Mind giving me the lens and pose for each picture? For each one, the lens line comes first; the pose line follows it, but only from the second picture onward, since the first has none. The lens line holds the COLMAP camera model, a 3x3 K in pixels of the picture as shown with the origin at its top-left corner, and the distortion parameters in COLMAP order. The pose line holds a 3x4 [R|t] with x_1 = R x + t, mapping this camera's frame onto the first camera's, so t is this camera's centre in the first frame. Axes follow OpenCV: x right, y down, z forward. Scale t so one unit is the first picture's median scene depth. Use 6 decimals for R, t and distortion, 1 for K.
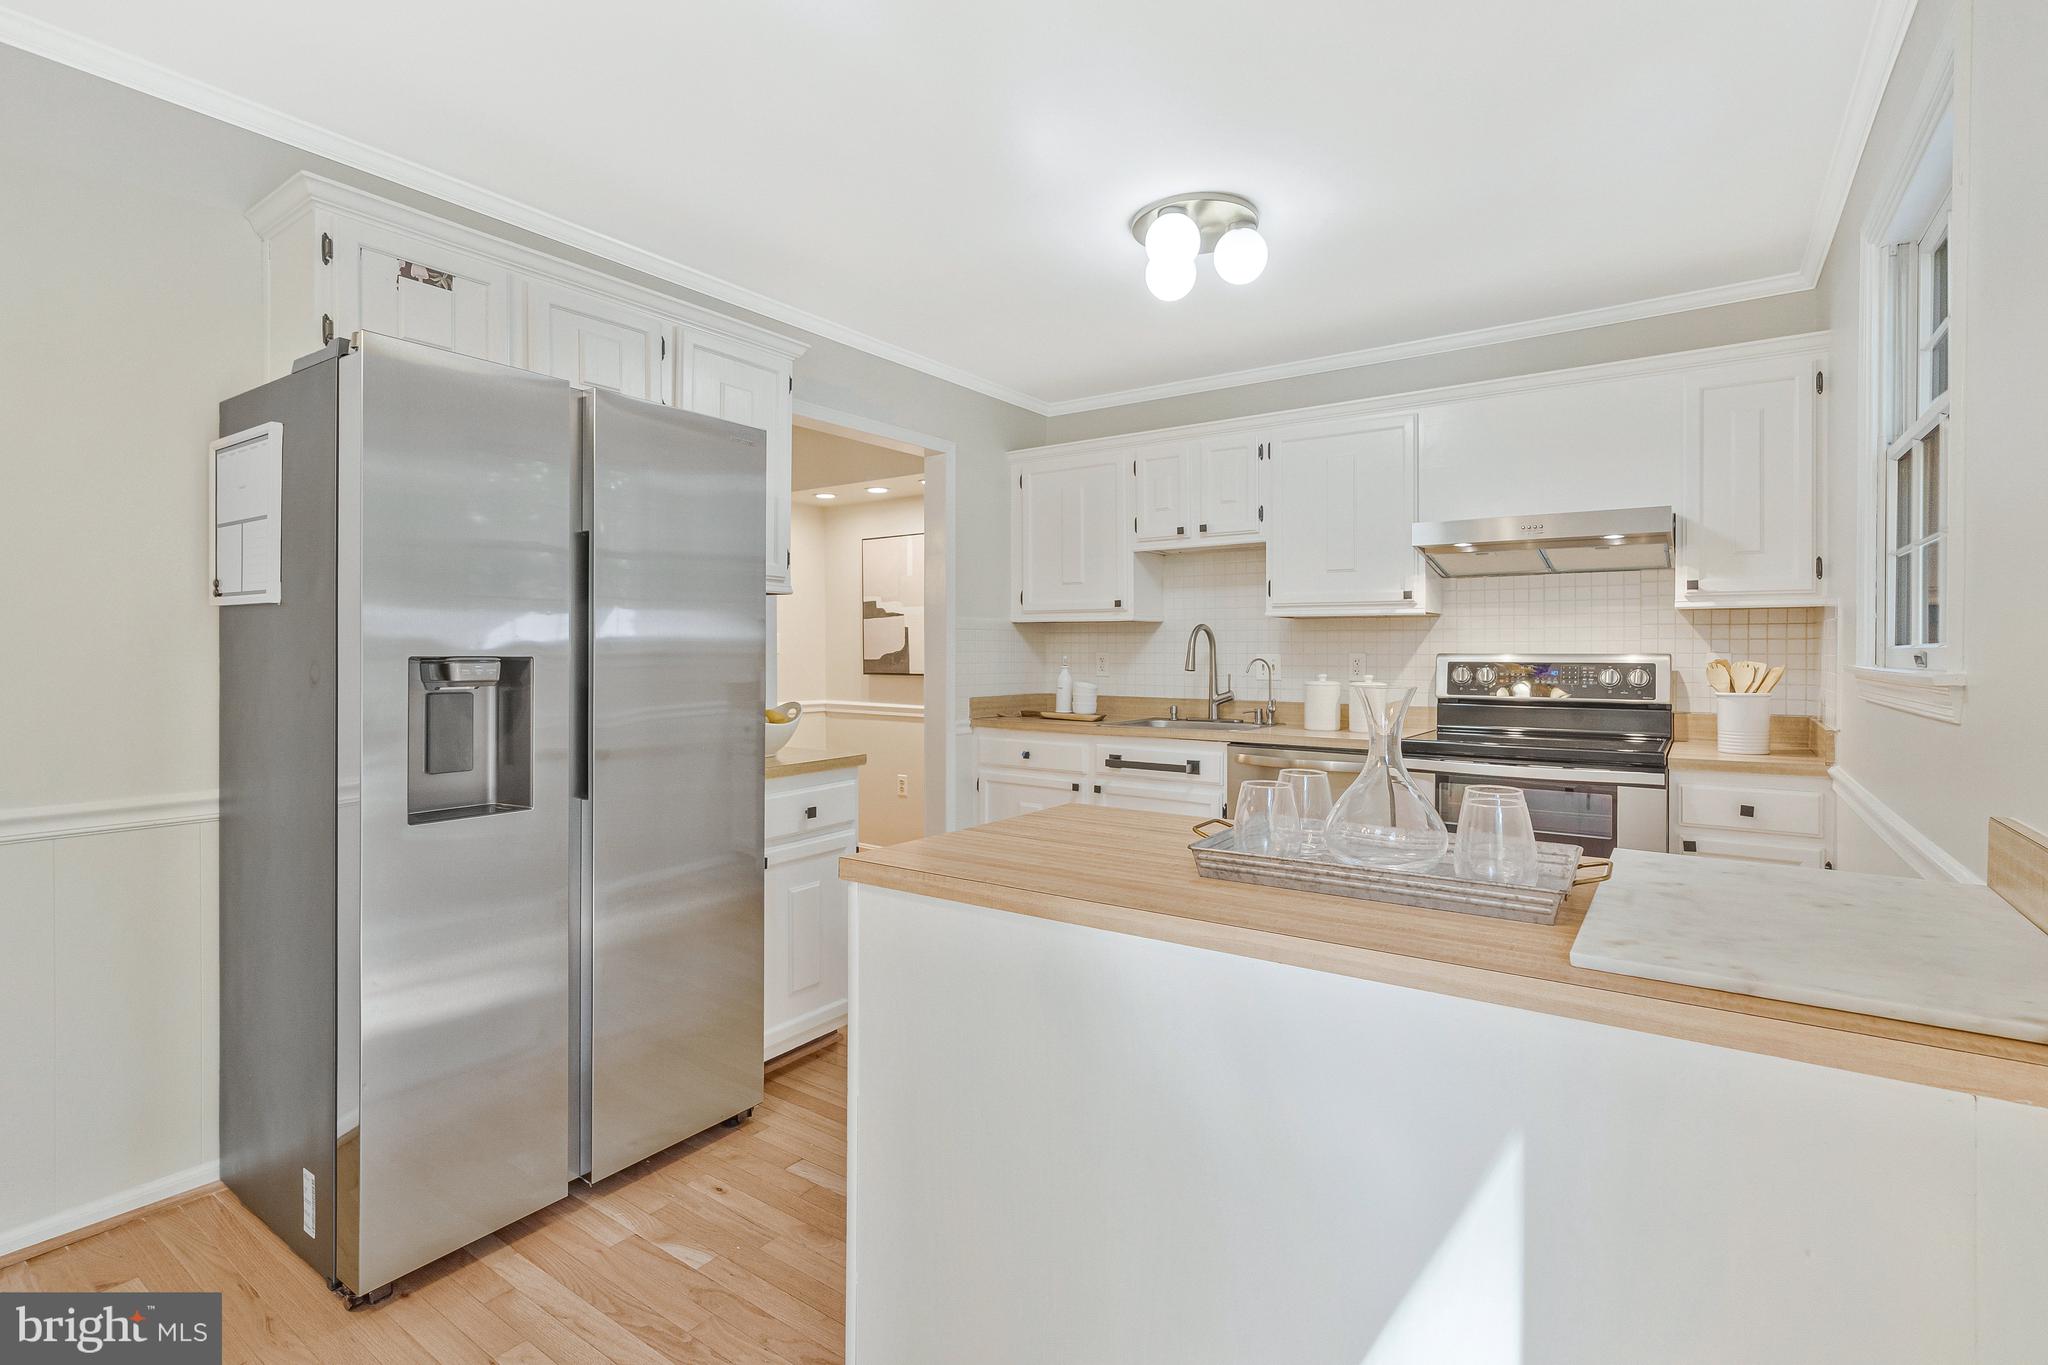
lens RADIAL K [[959.8, 0, 1025.3], [0, 959.8, 644.5], [0, 0, 1]] dist [-0.010539, 0.002240]
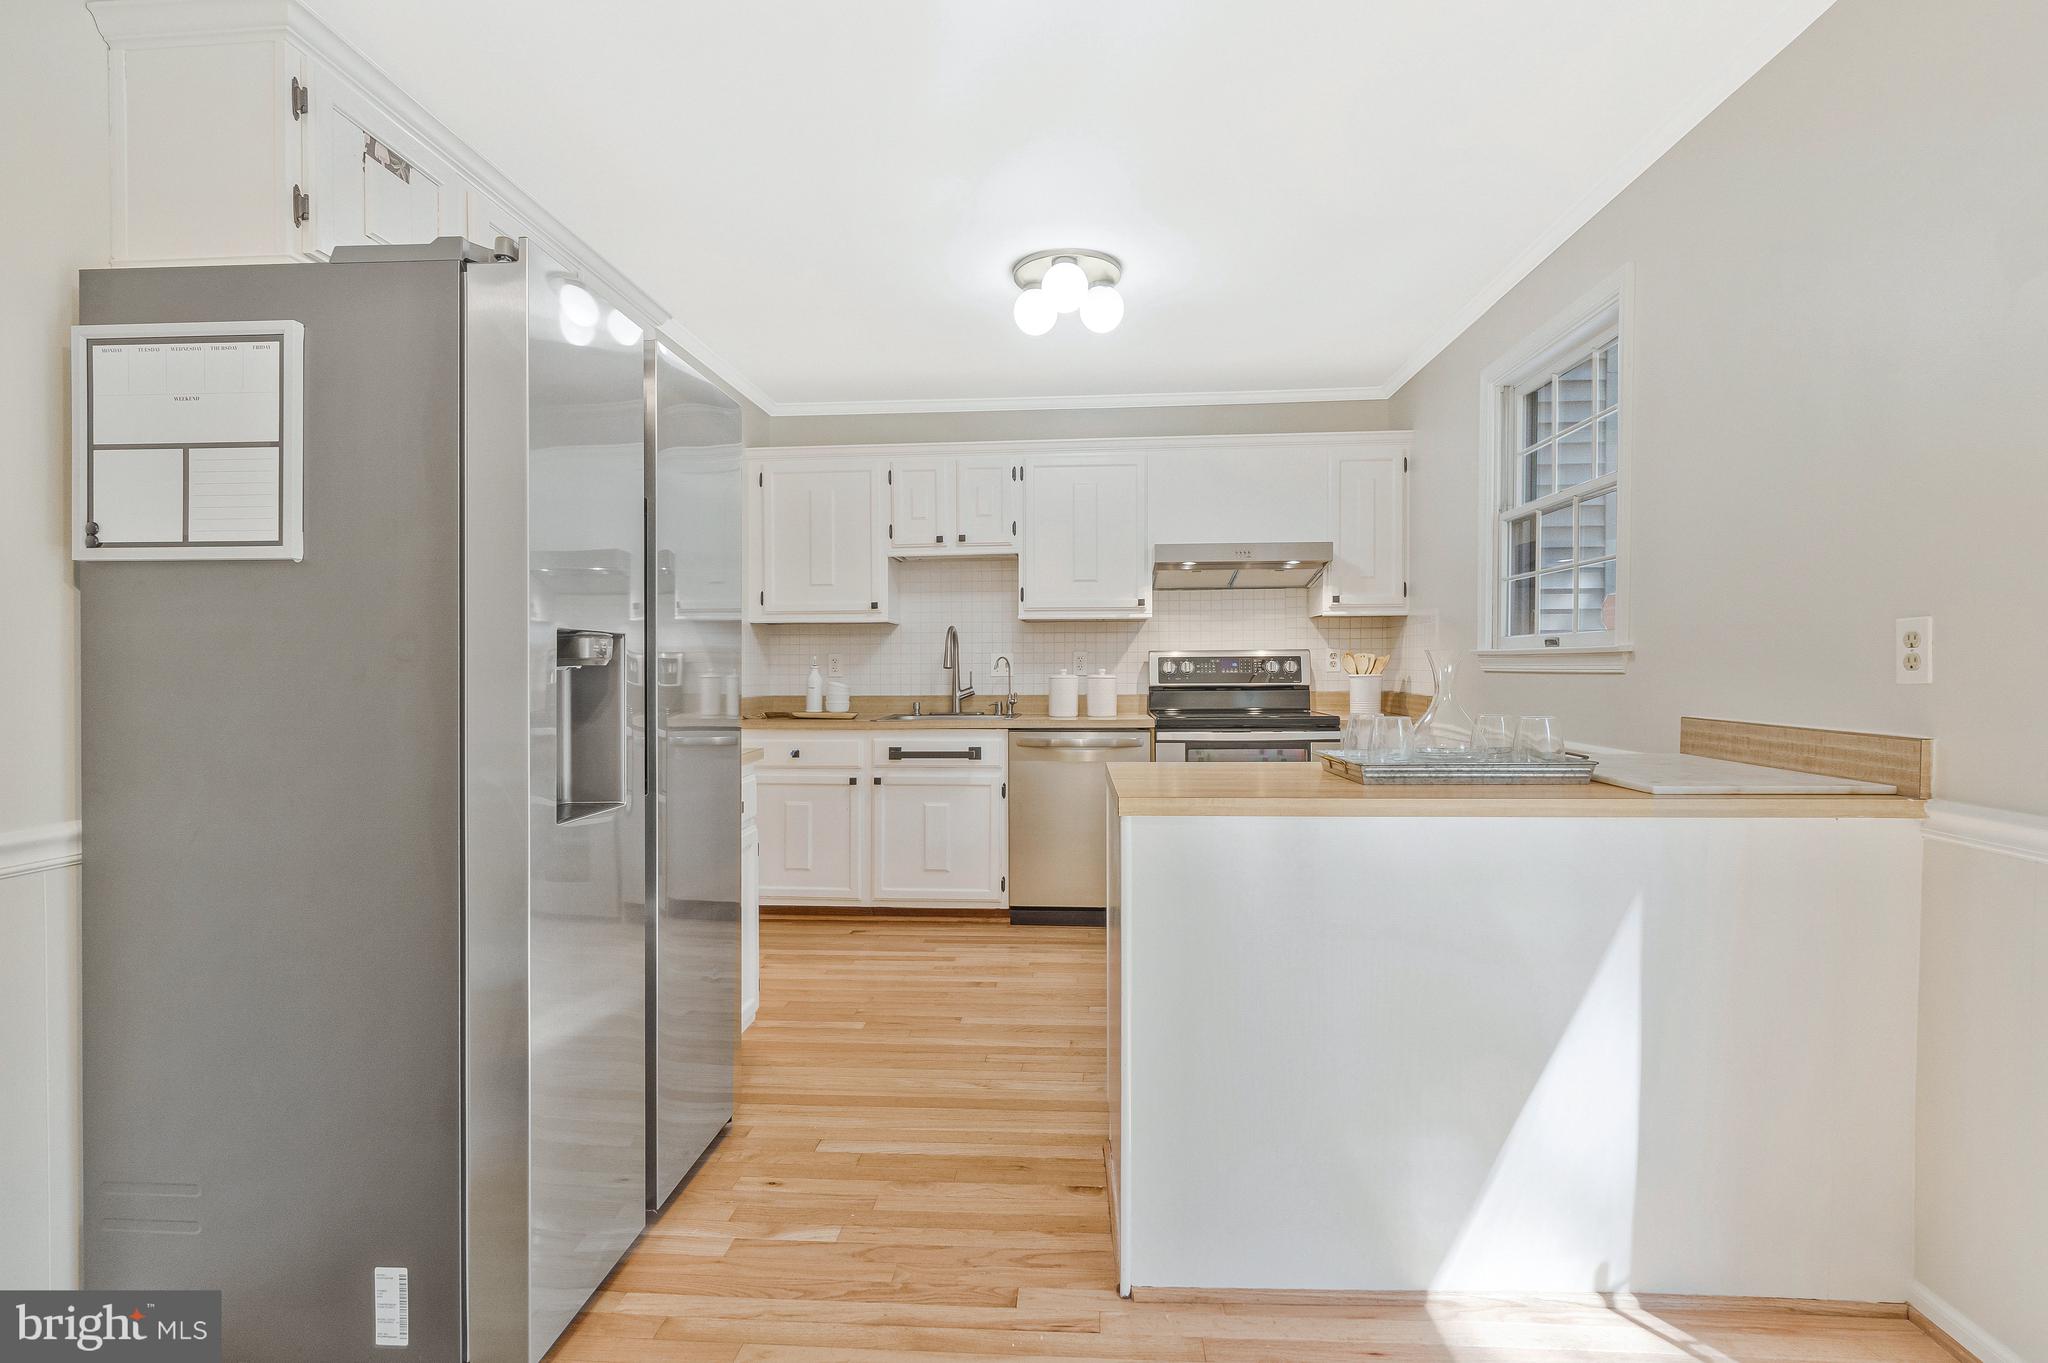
lens RADIAL K [[959.8, 0, 1032.6], [0, 959.8, 680.3], [0, 0, 1]] dist [-0.010539, 0.002240]
pose [[0.853646, -0.015264, 0.520630, -0.384623], [0.005158, 0.999769, 0.020855, 0.023012], [-0.520828, -0.015117, 0.853528, 0.021133]]
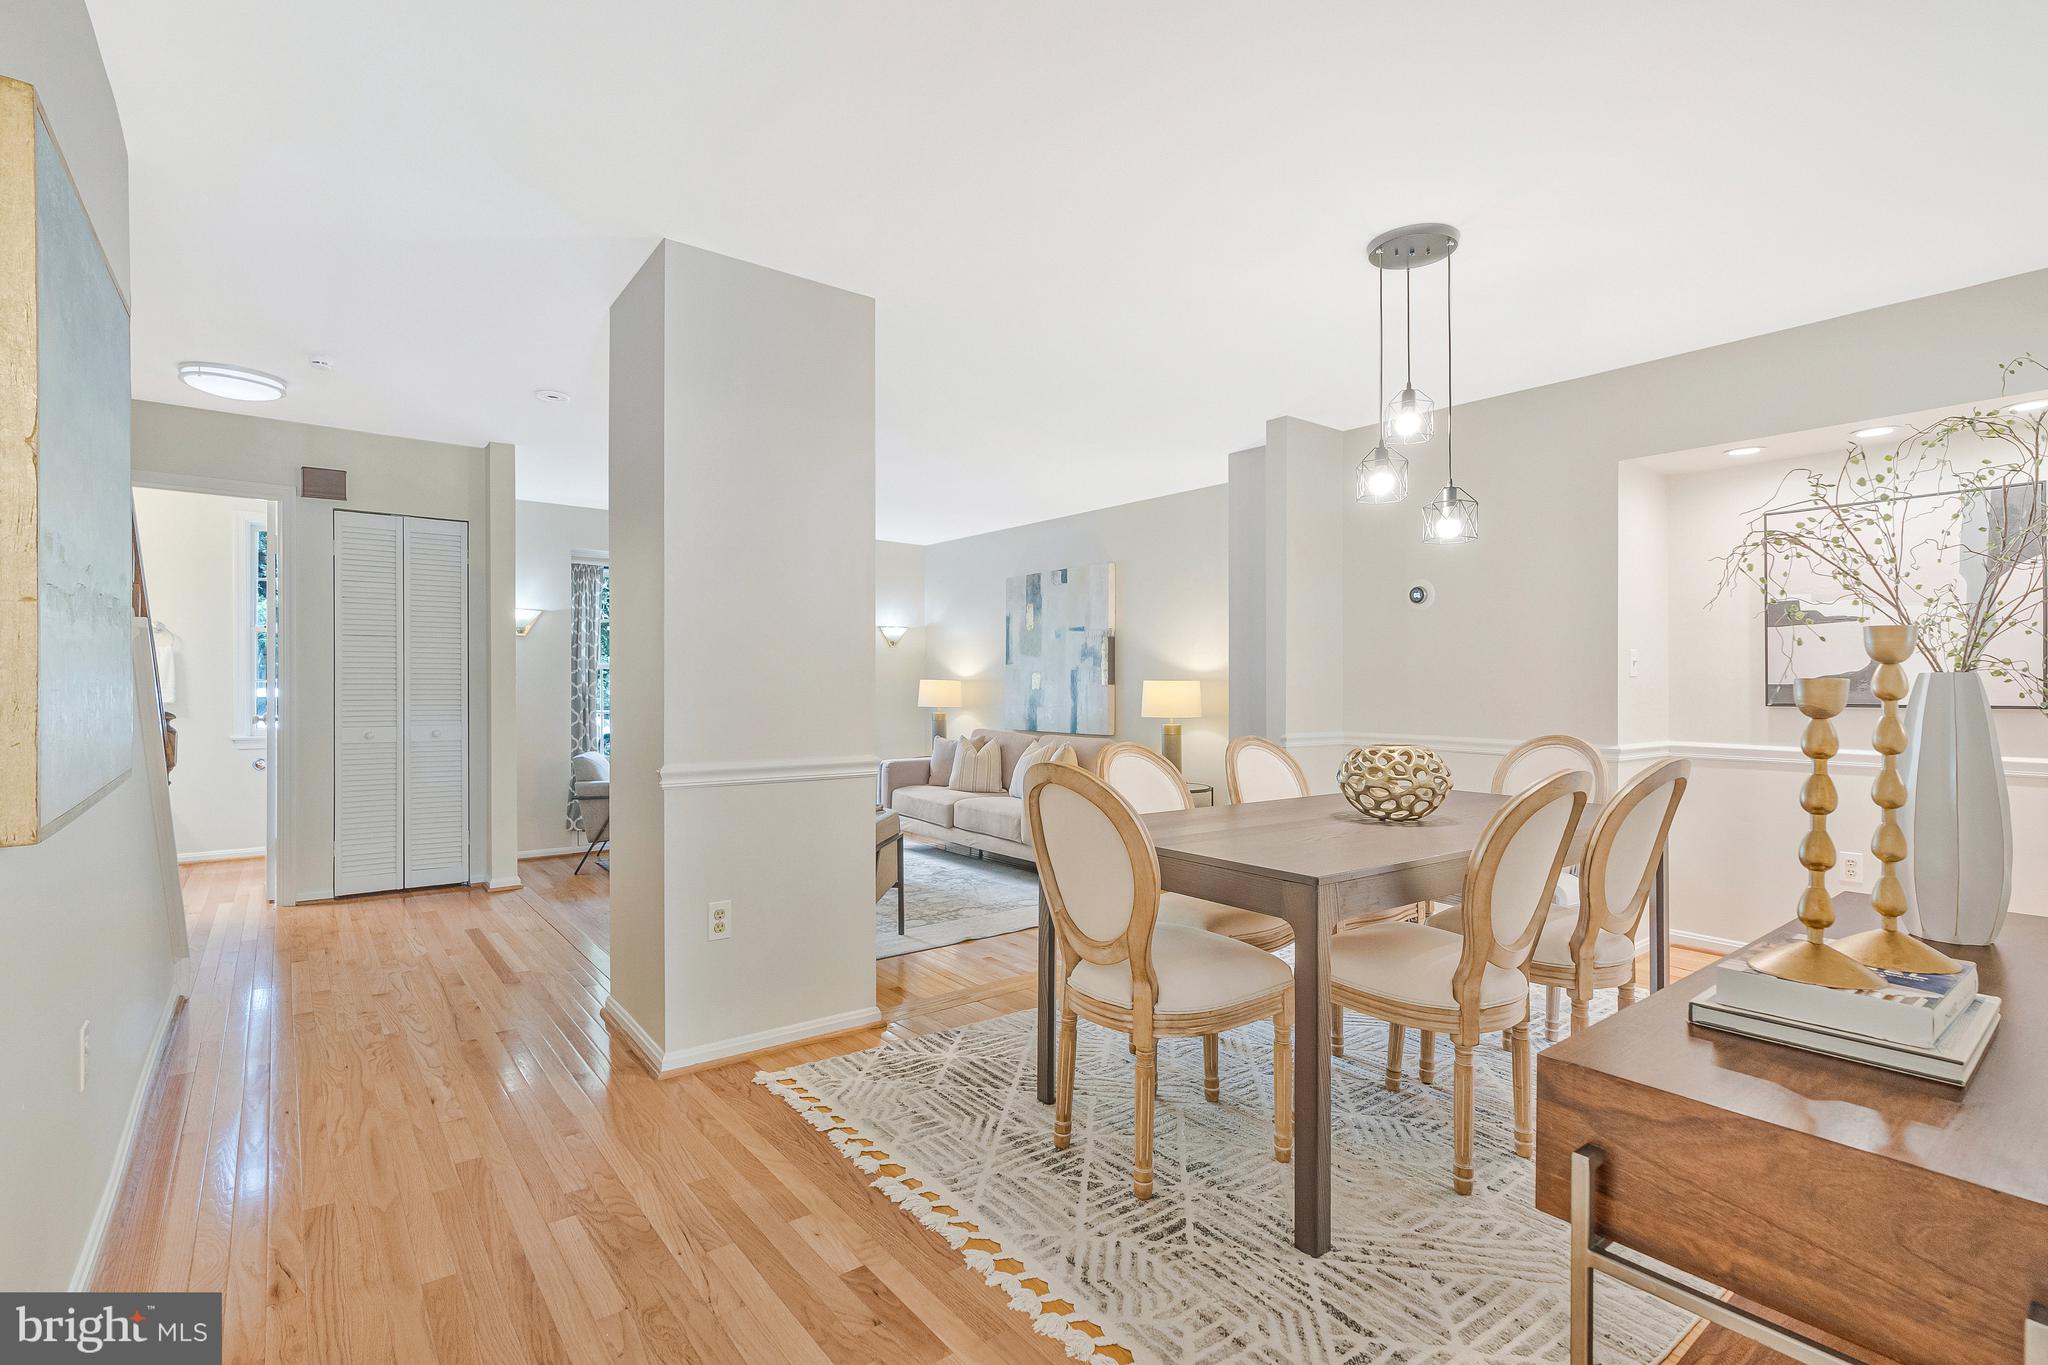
lens RADIAL K [[959.8, 0, 1026.6], [0, 959.8, 685.7], [0, 0, 1]] dist [-0.010539, 0.002240]
pose [[0.958542, 0.000068, -0.284952, -0.826476], [0.001814, 0.999978, 0.006341, 0.017787], [0.284946, -0.006595, 0.958521, 0.295040]]
